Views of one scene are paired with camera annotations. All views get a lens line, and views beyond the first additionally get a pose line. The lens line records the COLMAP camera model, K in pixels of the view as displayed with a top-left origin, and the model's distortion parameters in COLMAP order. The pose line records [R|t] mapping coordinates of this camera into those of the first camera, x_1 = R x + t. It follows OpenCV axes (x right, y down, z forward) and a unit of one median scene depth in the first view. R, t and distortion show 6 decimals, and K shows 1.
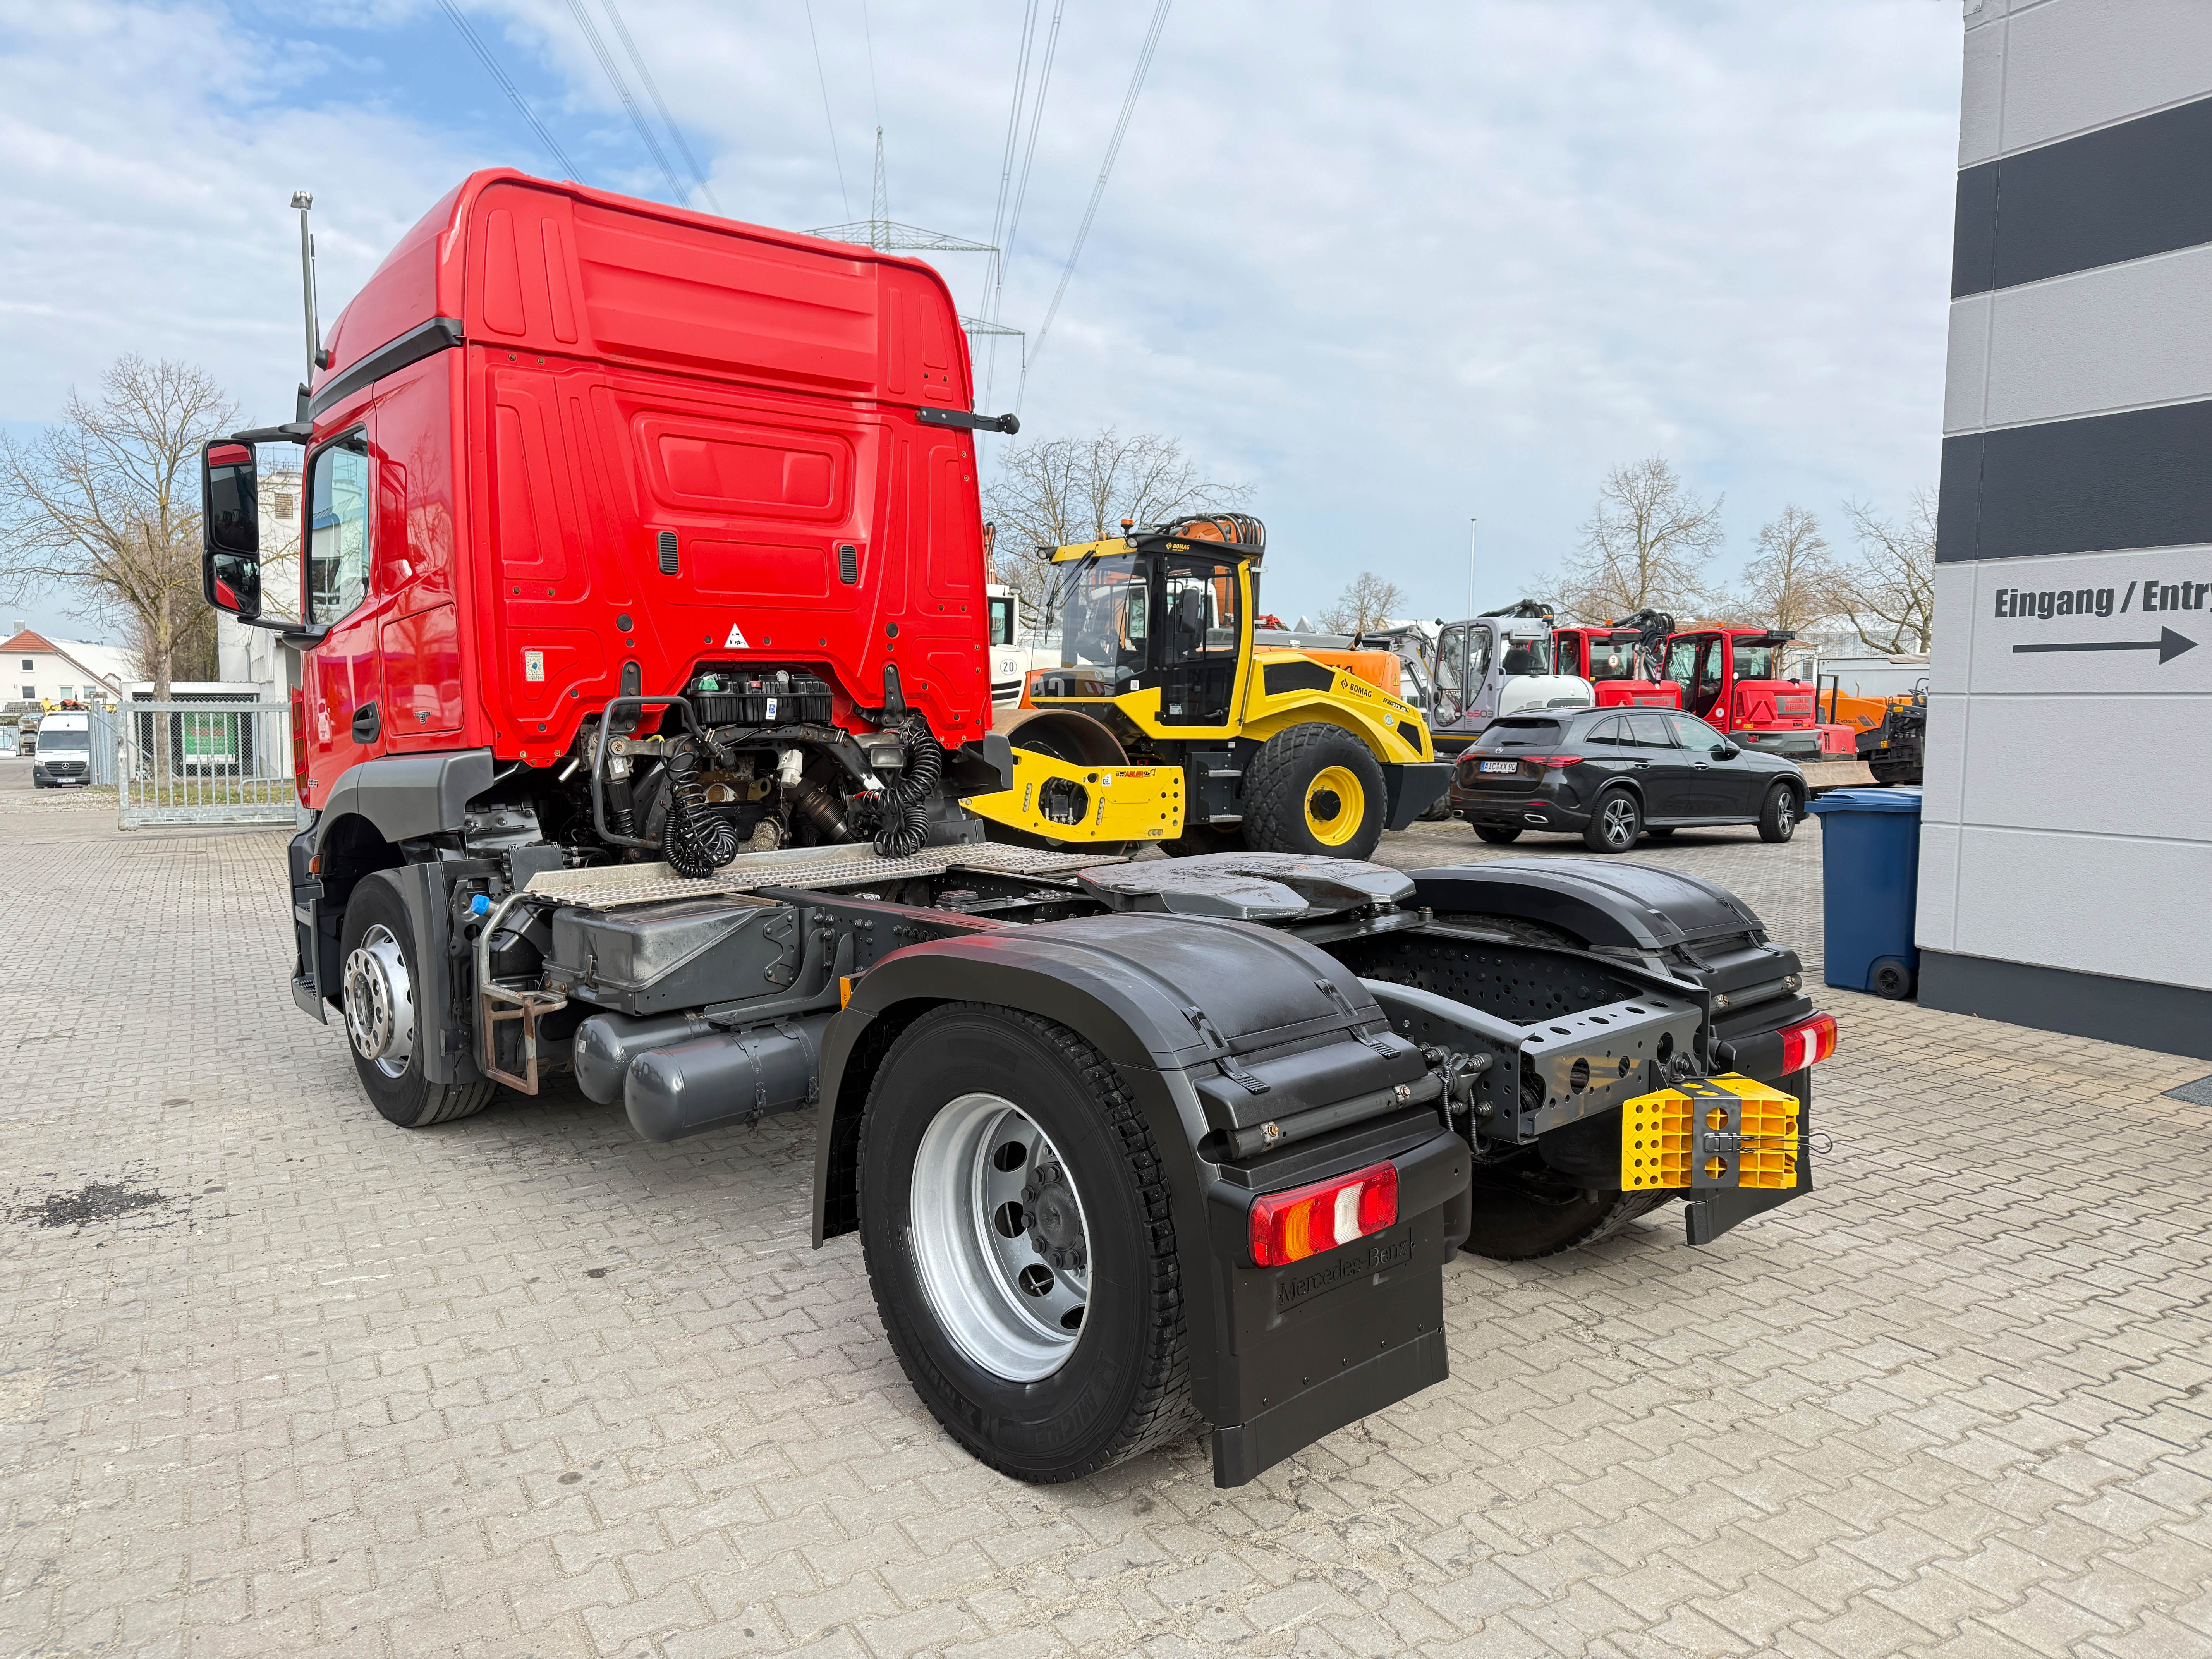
lens RADIAL K [[1551.9, 0, 1100.1], [0, 1551.9, 838.1], [0, 0, 1]] dist [0.042663, -0.046612]
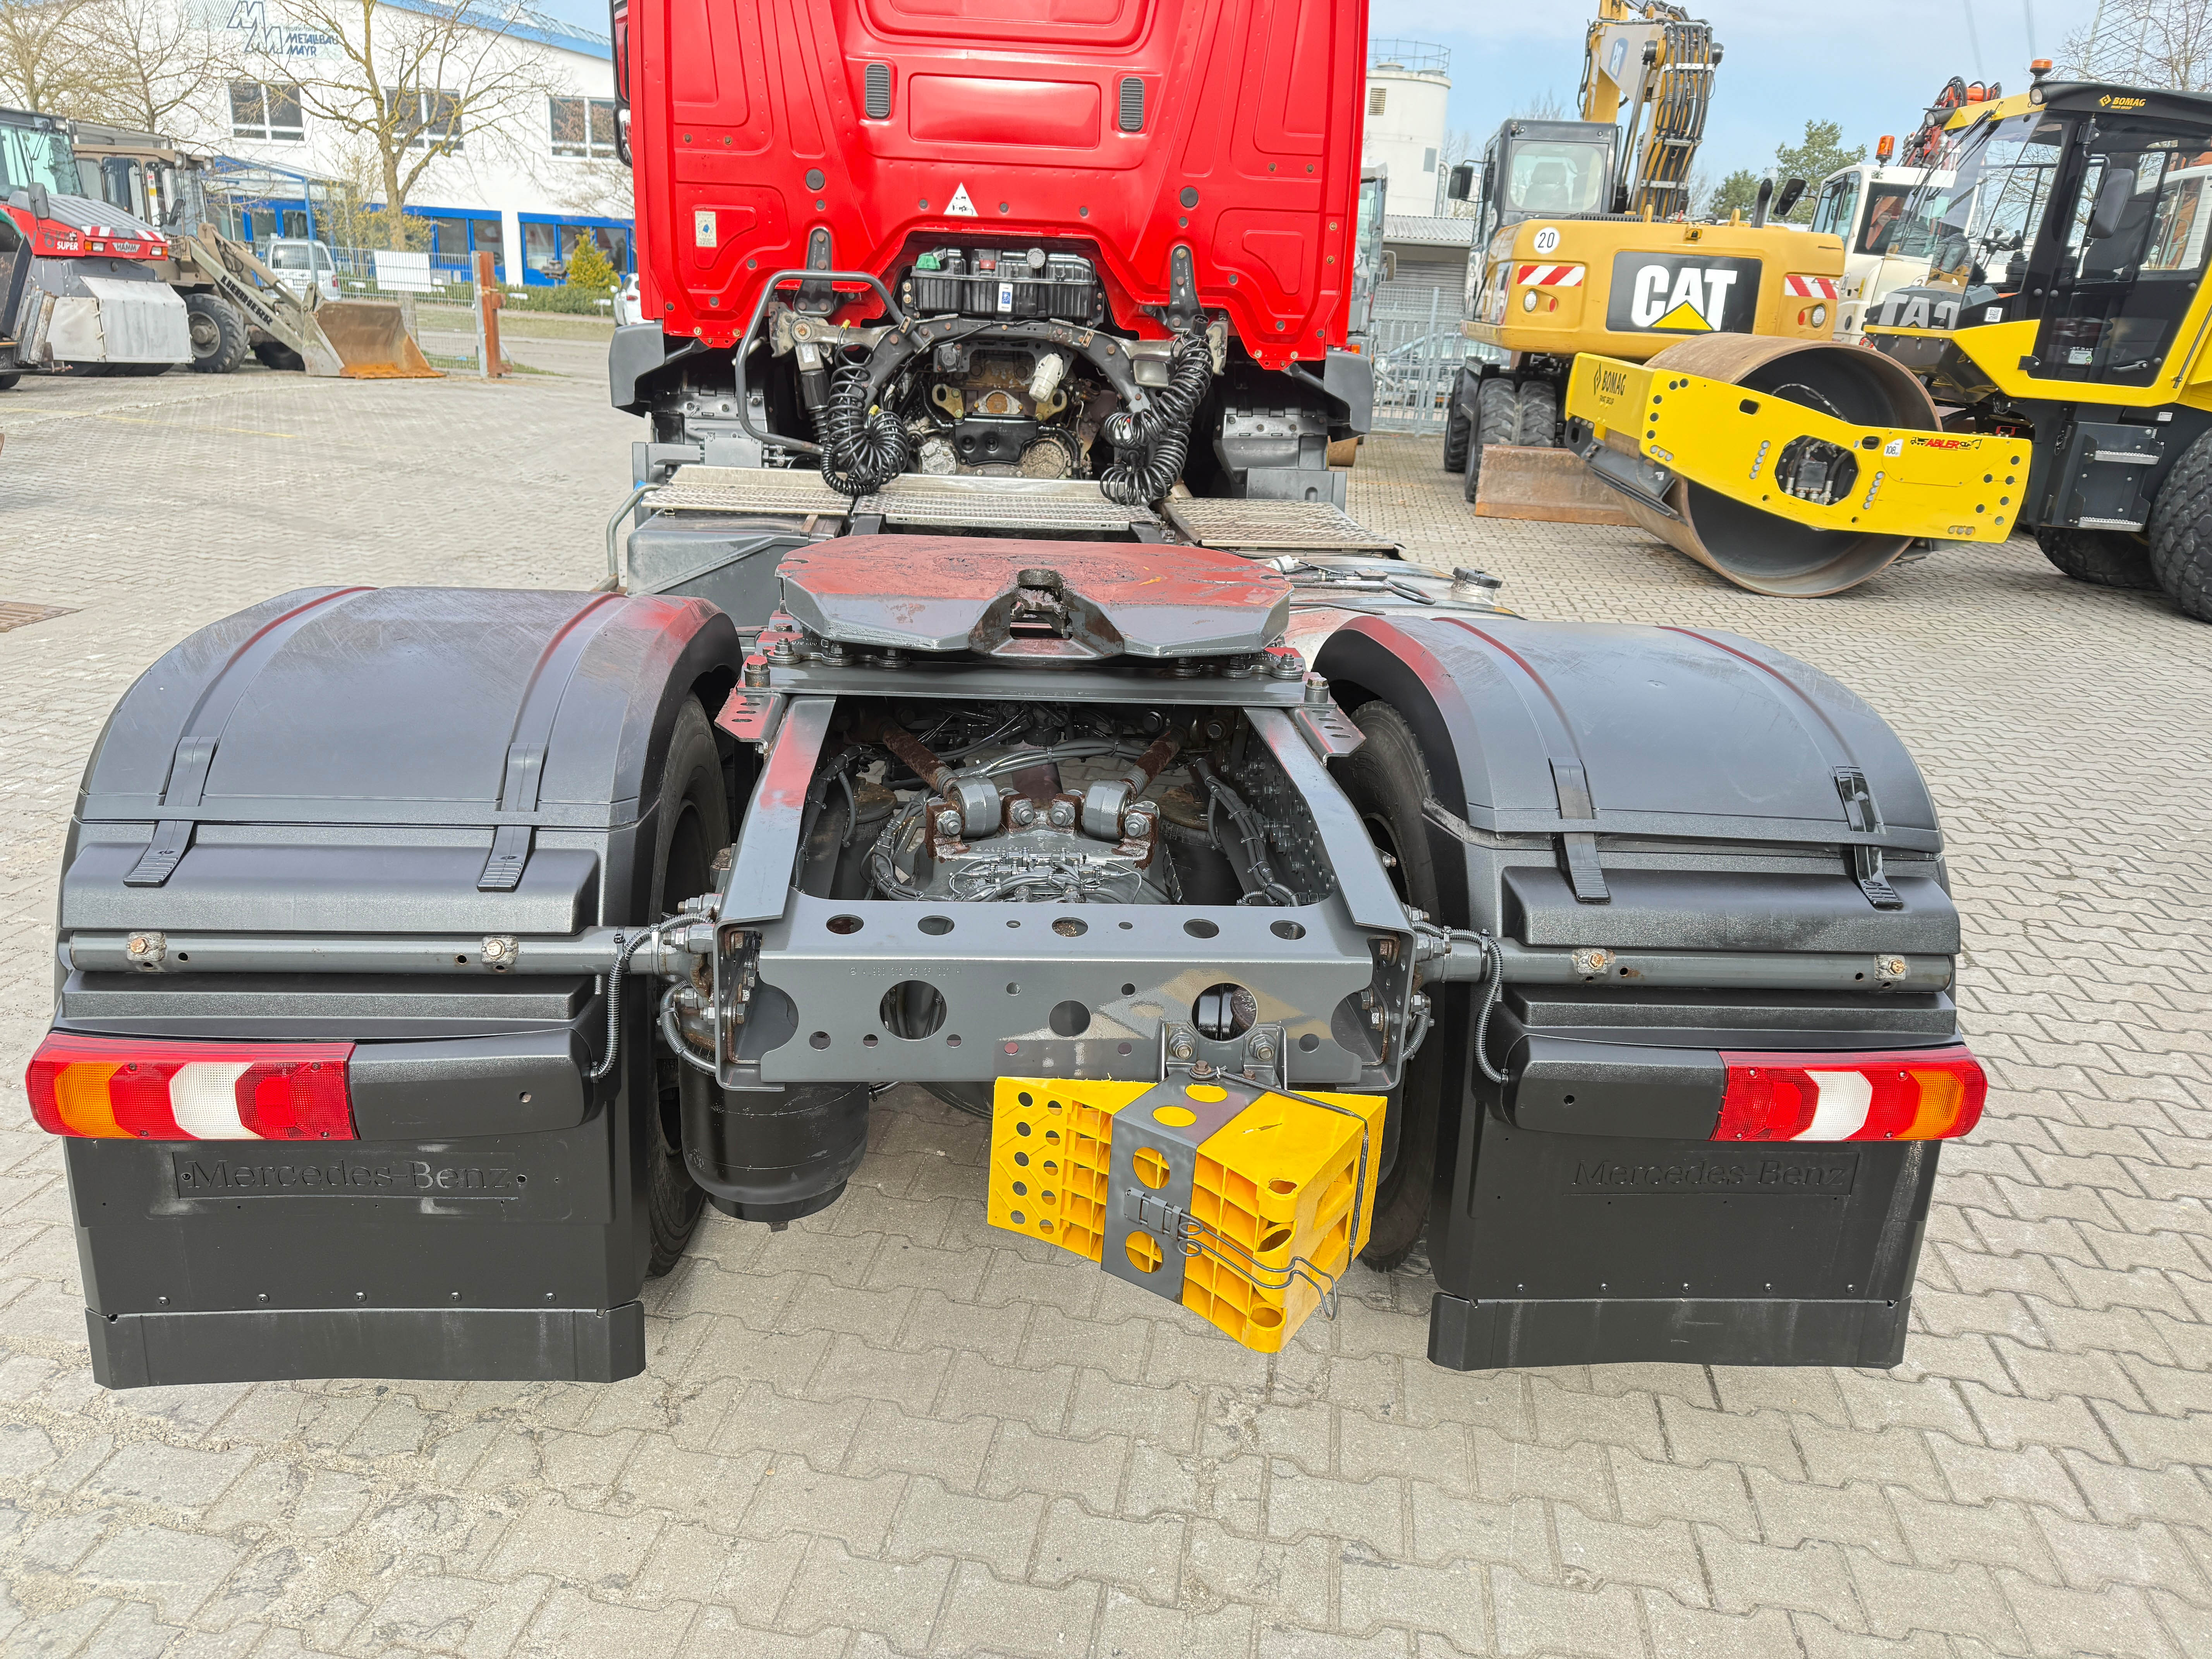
lens RADIAL K [[1551.9, 0, 1116.1], [0, 1551.9, 846.9], [0, 0, 1]] dist [0.042663, -0.046612]
pose [[0.781383, 0.247144, -0.573027, 0.189306], [-0.106681, 0.957621, 0.267547, -0.016061], [0.614866, -0.147925, 0.774634, 0.179614]]
